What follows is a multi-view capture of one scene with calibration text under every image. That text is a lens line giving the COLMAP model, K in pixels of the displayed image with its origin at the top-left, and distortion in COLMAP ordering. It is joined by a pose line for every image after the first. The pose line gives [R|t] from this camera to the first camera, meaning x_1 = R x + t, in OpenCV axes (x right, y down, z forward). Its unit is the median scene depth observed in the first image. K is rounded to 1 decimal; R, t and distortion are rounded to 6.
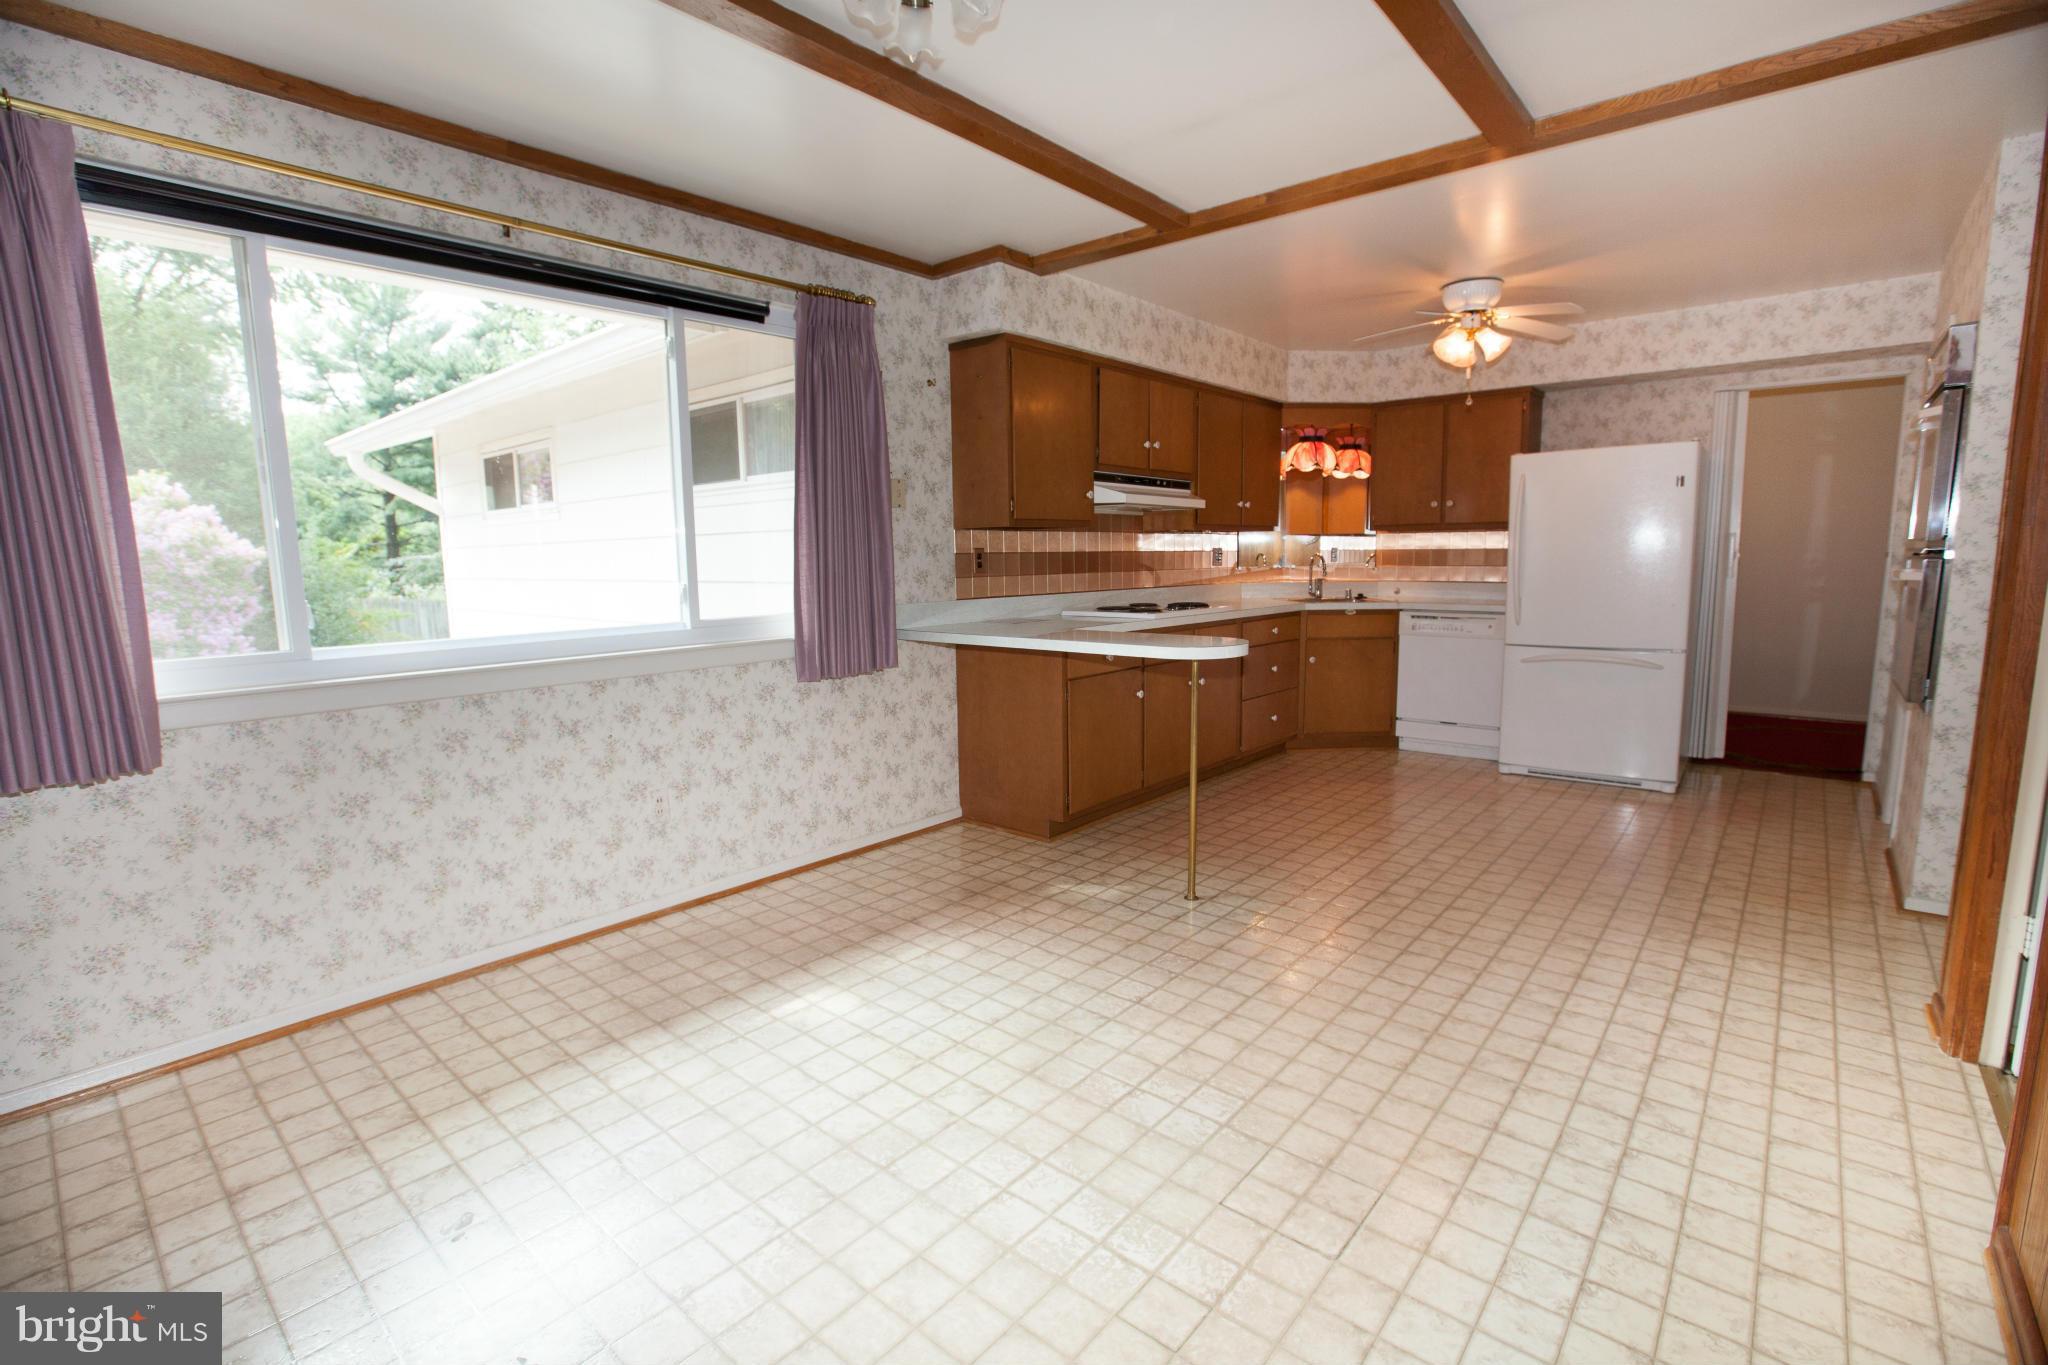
lens RADIAL K [[931.2, 0, 1037.4], [0, 931.2, 676.4], [0, 0, 1]] dist [-0.021053, 0.000708]
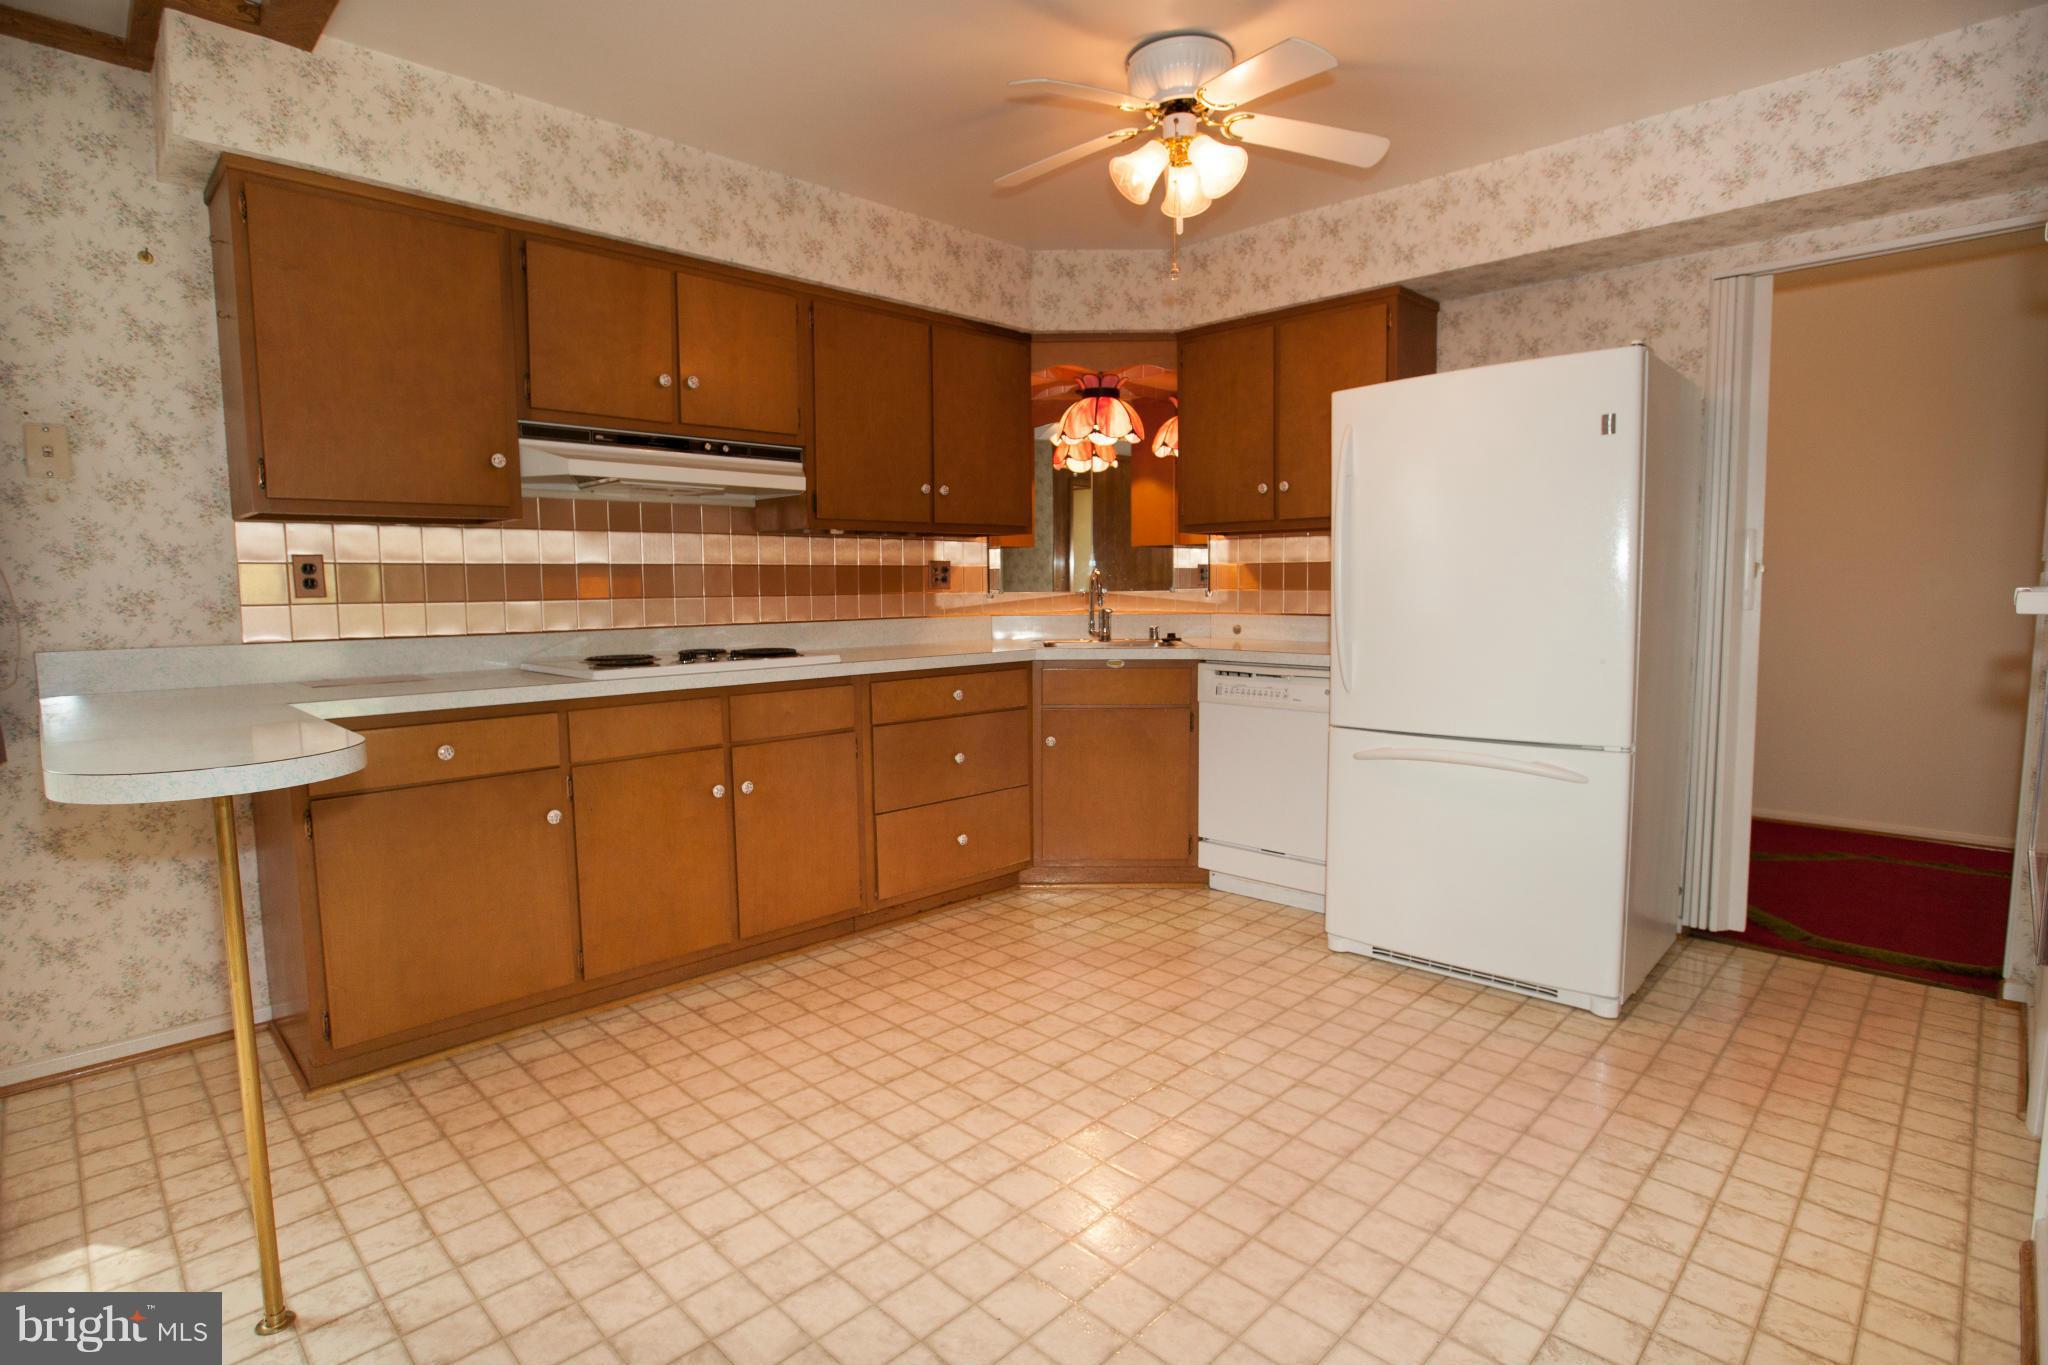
lens RADIAL K [[1014.4, 0, 1024.0], [0, 1014.4, 682.5], [0, 0, 1]] dist [-0.035487, 0.006859]
pose [[0.996131, 0.012742, -0.086957, 0.393295], [-0.015511, 0.999391, -0.031244, -0.041212], [0.086506, 0.032472, 0.995722, 0.386703]]
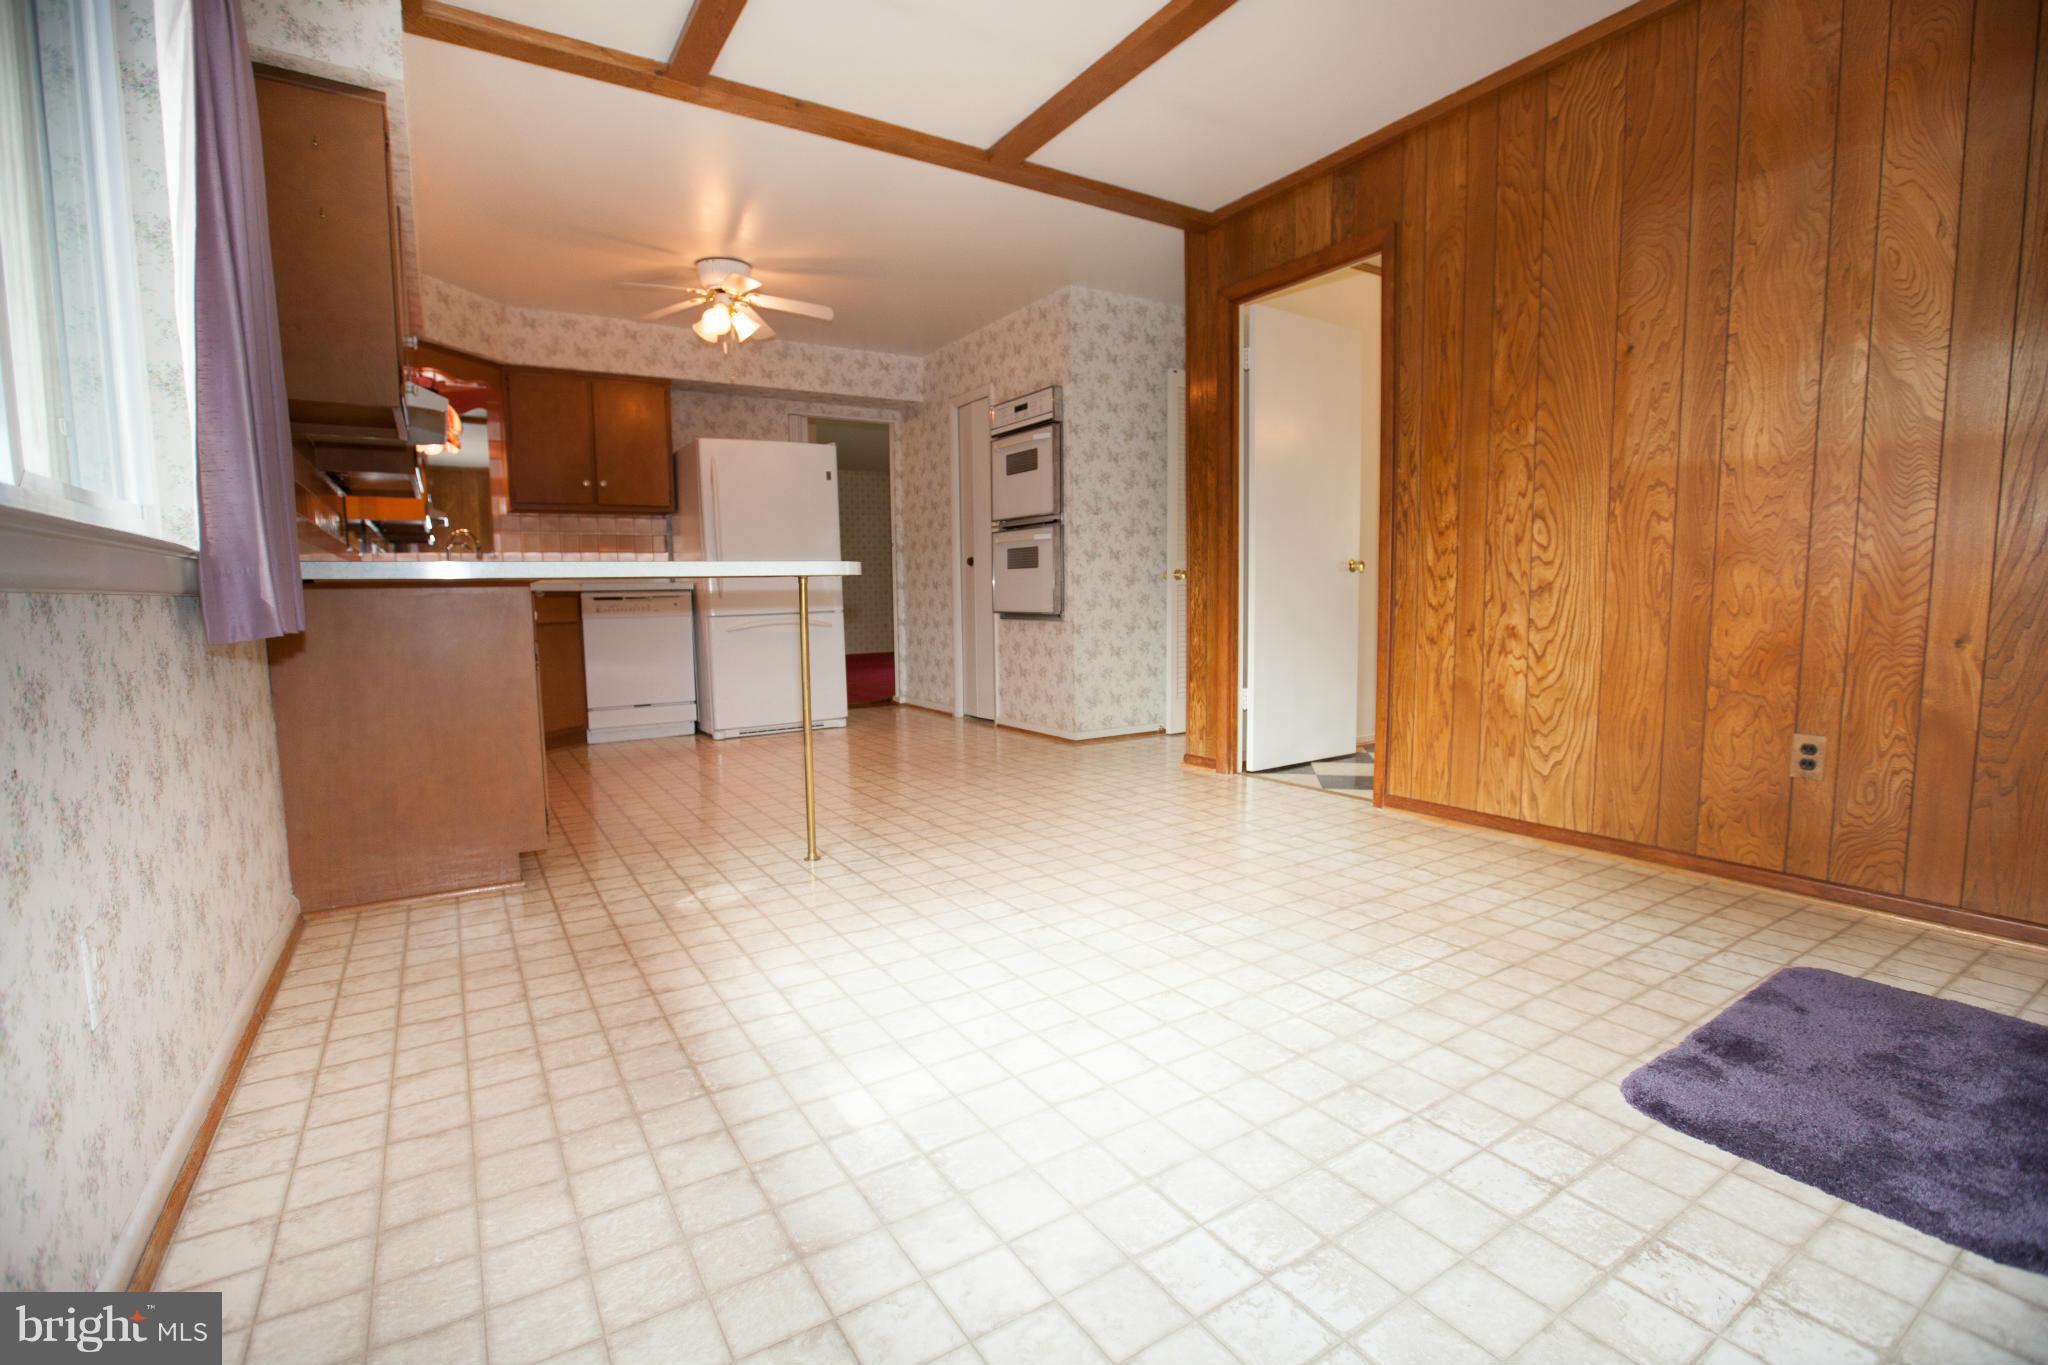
lens RADIAL K [[909.2, 0, 1013.1], [0, 909.2, 696.4], [0, 0, 1]] dist [-0.045980, 0.000498]
pose [[0.305464, -0.099080, 0.947035, -0.402017], [0.134322, 0.989110, 0.060157, 0.042986], [-0.942682, 0.108832, 0.315446, 0.376287]]
